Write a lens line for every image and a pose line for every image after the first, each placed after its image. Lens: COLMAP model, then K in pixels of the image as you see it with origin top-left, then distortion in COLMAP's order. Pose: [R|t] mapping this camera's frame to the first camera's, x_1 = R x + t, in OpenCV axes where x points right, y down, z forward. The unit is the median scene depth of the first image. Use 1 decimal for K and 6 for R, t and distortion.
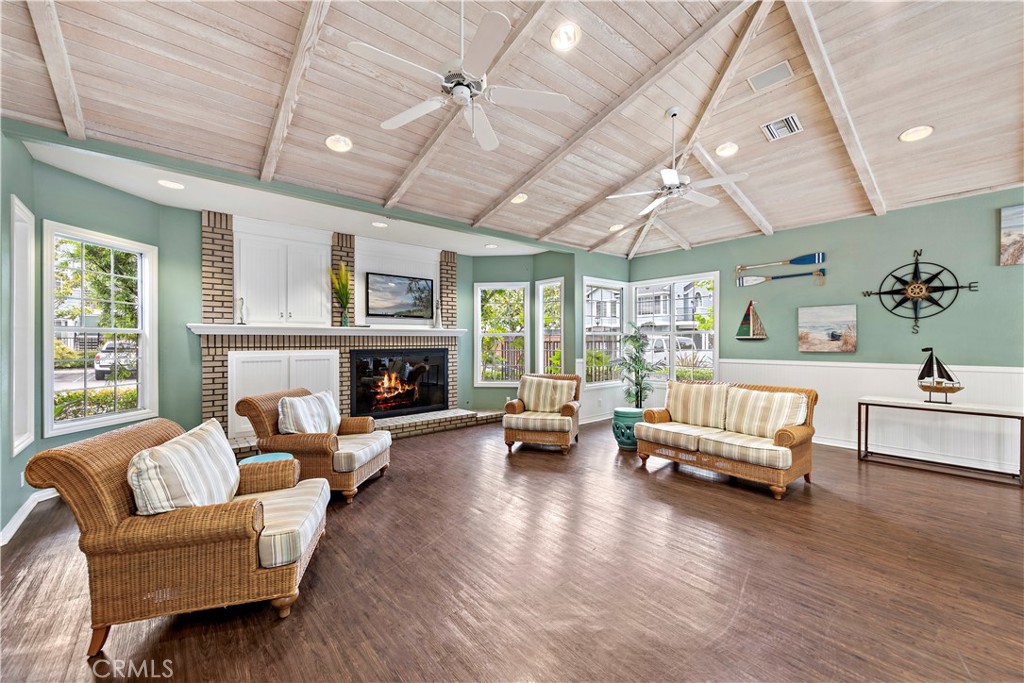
lens RADIAL K [[408.6, 0, 507.8], [0, 408.6, 341.6], [0, 0, 1]] dist [0.014722, -0.002937]
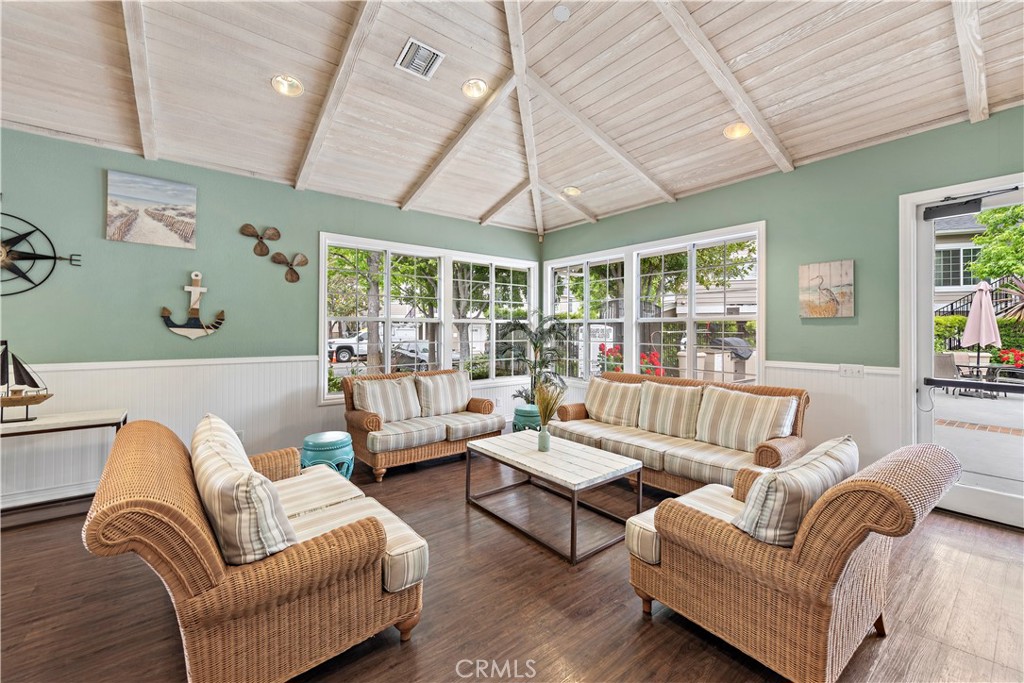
lens RADIAL K [[408.6, 0, 519.8], [0, 408.6, 326.8], [0, 0, 1]] dist [0.014722, -0.002937]
pose [[0.021263, 0.010233, 0.999722, 0.337827], [-0.004737, 0.999937, -0.010135, -0.004114], [-0.999763, -0.004521, 0.021310, 0.141063]]
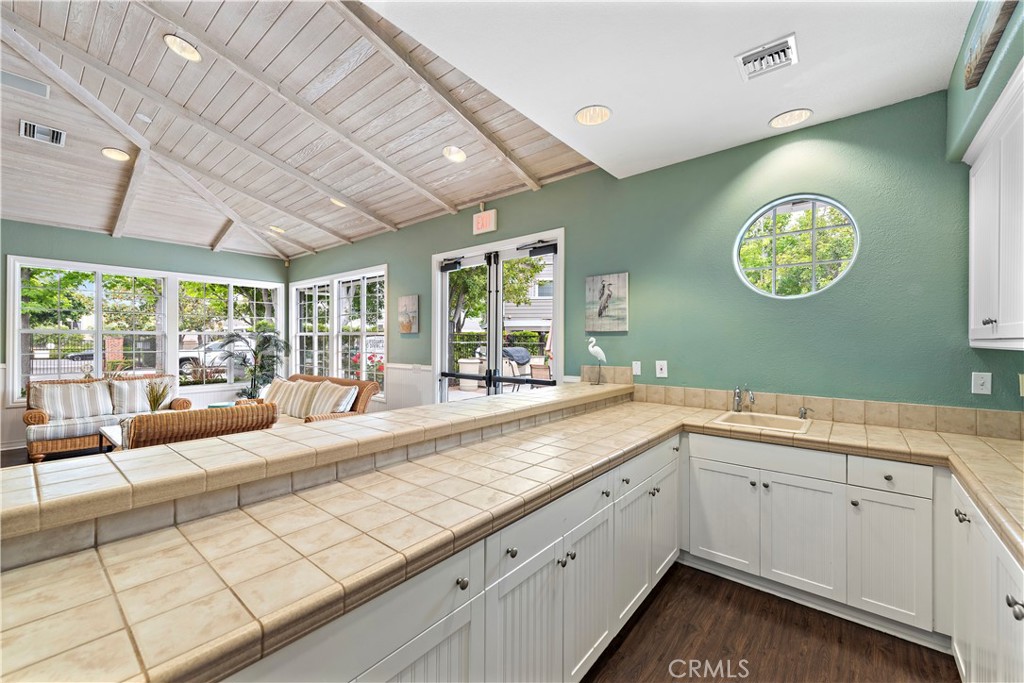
lens RADIAL K [[408.6, 0, 520.2], [0, 408.6, 340.2], [0, 0, 1]] dist [0.014722, -0.002937]
pose [[-0.176023, 0.003726, 0.984379, -0.030331], [-0.004830, 0.999978, -0.004649, -0.008864], [-0.984374, -0.005573, -0.176002, -0.500344]]
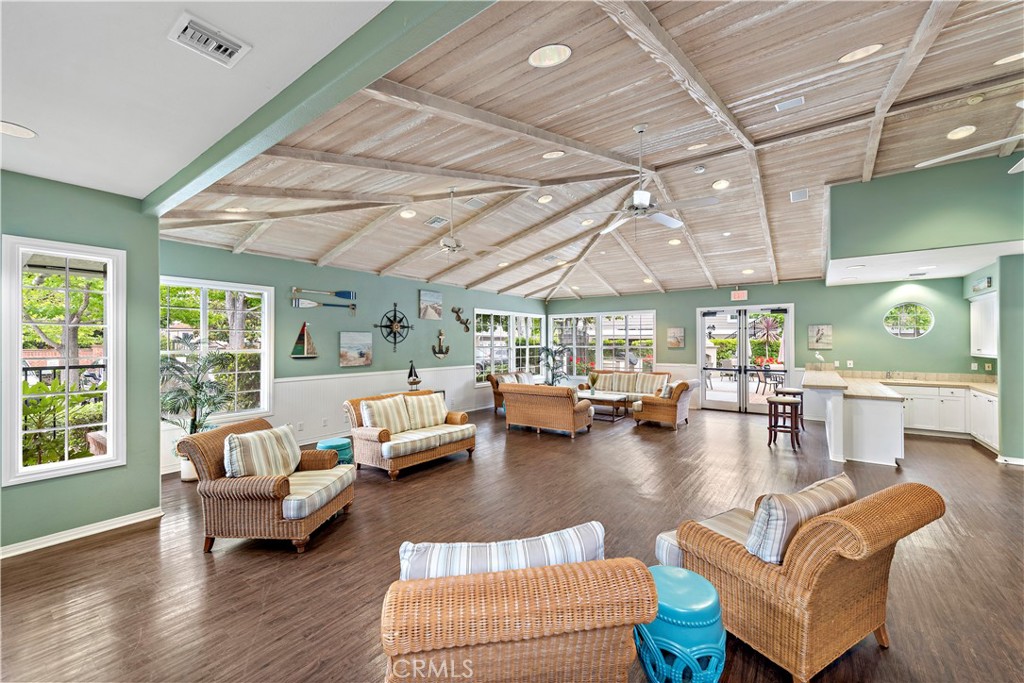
lens RADIAL K [[408.6, 0, 512.4], [0, 408.6, 340.7], [0, 0, 1]] dist [0.014722, -0.002937]
pose [[-0.238145, 0.006645, 0.971207, -0.735443], [0.001592, 0.999978, -0.006452, -0.053635], [-0.971228, 0.000010, -0.238150, 0.909987]]
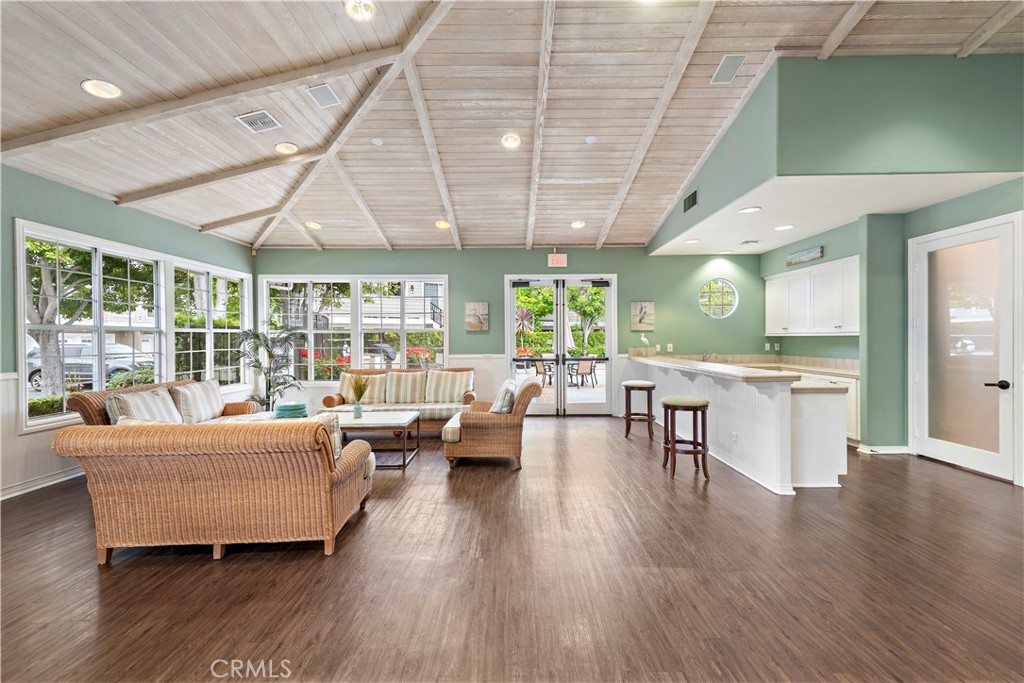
lens RADIAL K [[408.6, 0, 515.8], [0, 408.6, 341.7], [0, 0, 1]] dist [0.014722, -0.002937]
pose [[-0.769687, 0.001447, 0.638420, 0.077401], [0.007213, 0.999953, 0.006430, -0.001010], [-0.638381, 0.009554, -0.769661, 0.617643]]
